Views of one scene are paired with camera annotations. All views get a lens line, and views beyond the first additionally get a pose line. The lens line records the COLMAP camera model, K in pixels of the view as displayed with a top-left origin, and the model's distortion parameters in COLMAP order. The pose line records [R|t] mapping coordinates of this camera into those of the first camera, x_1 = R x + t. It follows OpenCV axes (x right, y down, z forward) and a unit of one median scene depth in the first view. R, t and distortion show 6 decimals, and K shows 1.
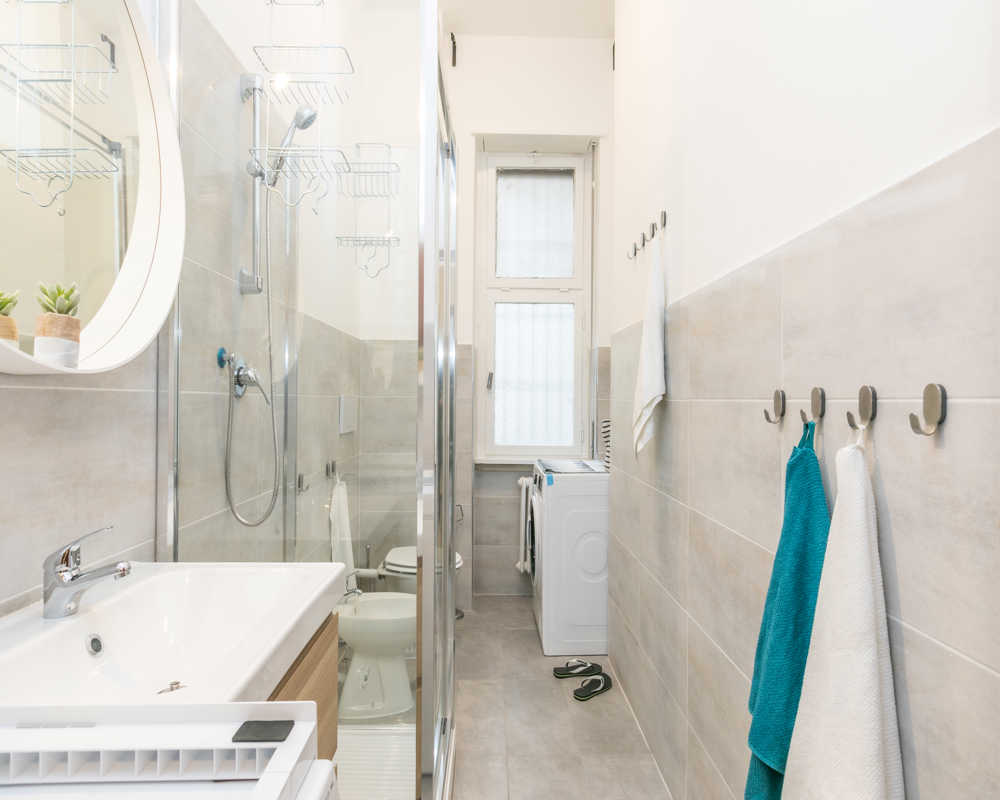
lens RADIAL K [[559.5, 0, 503.2], [0, 559.5, 397.6], [0, 0, 1]] dist [0.000447, -0.002045]
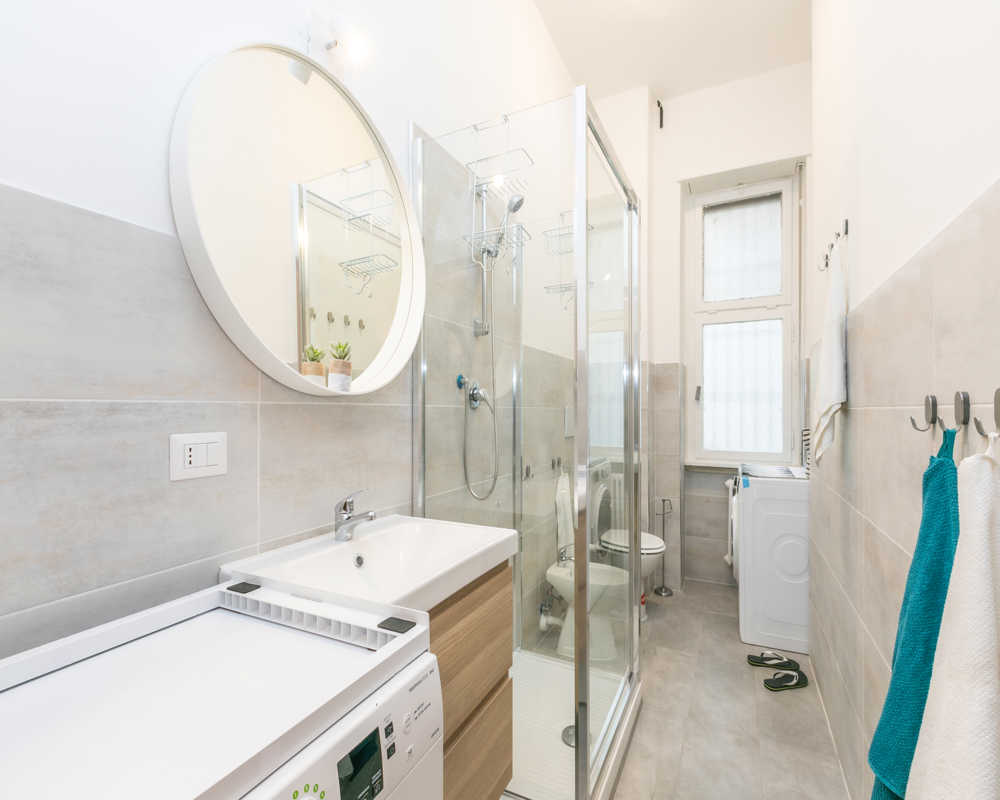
lens RADIAL K [[457.0, 0, 524.6], [0, 457.0, 409.6], [0, 0, 1]] dist [-0.000294, -0.000291]
pose [[0.894314, -0.007983, -0.447368, 0.111181], [0.008122, 0.999966, -0.001607, 0.002757], [0.447366, -0.002196, 0.894348, 0.009178]]
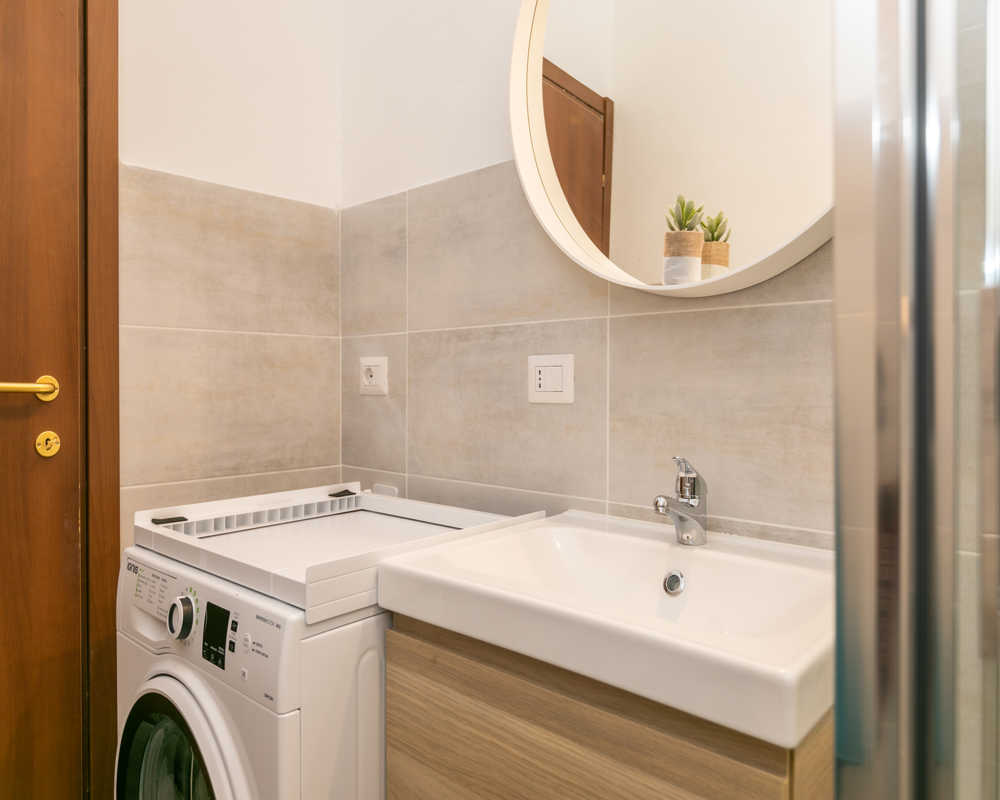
lens RADIAL K [[676.6, 0, 500.0], [0, 676.6, 400.0], [0, 0, 1]] dist [-0.000570, -0.000312]
pose [[-0.690261, 0.007507, -0.723522, 0.098651], [-0.008663, 0.999789, 0.018638, 0.046057], [0.723509, 0.019133, -0.690050, 0.577518]]
